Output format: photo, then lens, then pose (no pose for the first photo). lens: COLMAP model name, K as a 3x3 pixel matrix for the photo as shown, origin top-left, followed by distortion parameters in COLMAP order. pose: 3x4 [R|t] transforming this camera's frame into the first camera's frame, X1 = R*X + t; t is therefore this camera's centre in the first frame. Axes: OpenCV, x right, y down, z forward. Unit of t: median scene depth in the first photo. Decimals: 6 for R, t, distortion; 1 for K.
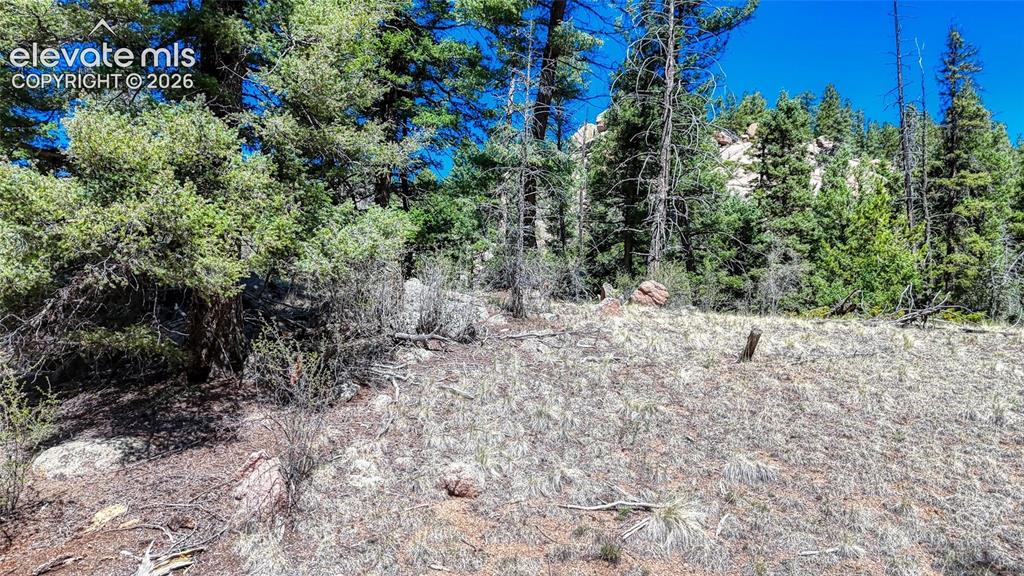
lens RADIAL K [[741.2, 0, 512.8], [0, 741.2, 288.5], [0, 0, 1]] dist [0.056043, -0.057802]
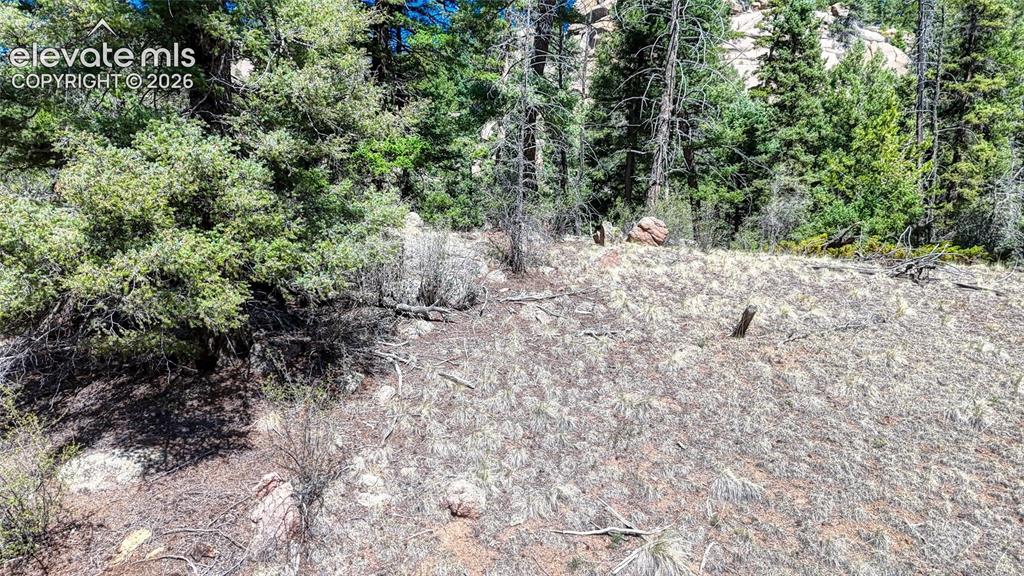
lens RADIAL K [[741.2, 0, 512.8], [0, 741.2, 288.5], [0, 0, 1]] dist [0.056043, -0.057802]
pose [[0.999999, 0.001206, 0.001063, -0.000292], [-0.001368, 0.985800, 0.167916, -0.171372], [-0.000846, -0.167918, 0.985801, 0.002690]]
